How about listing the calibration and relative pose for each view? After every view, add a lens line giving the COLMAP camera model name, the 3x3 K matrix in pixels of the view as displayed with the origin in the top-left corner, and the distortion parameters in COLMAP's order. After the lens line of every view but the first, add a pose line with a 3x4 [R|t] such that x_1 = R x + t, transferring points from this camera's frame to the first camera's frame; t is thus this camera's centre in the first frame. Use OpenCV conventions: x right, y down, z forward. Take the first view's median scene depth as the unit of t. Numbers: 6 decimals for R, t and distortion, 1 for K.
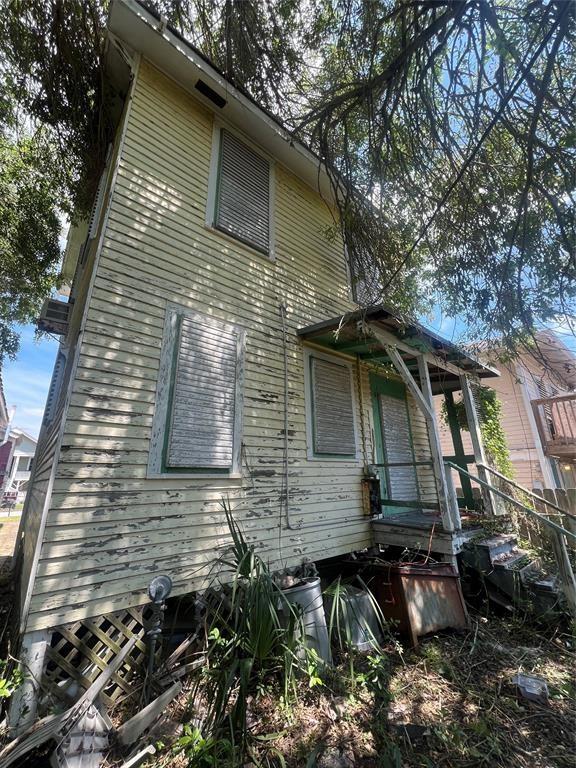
lens RADIAL K [[306.7, 0, 288.4], [0, 306.7, 383.1], [0, 0, 1]] dist [0.002798, 0.000186]
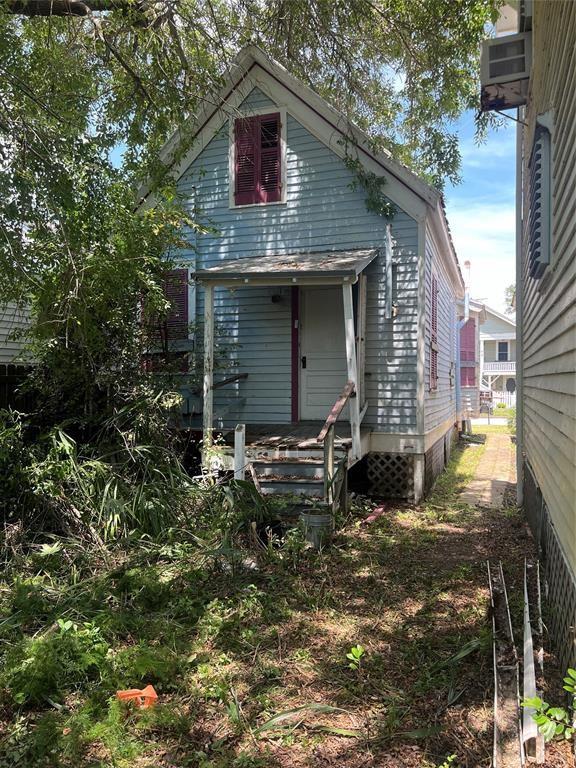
lens RADIAL K [[584.0, 0, 288.0], [0, 584.0, 382.9], [0, 0, 1]] dist [0.001278, -0.000381]
pose [[0.518250, 0.019223, -0.855013, -0.082650], [0.248681, 0.953162, 0.172163, 0.018800], [0.818276, -0.301849, 0.489196, 0.054807]]
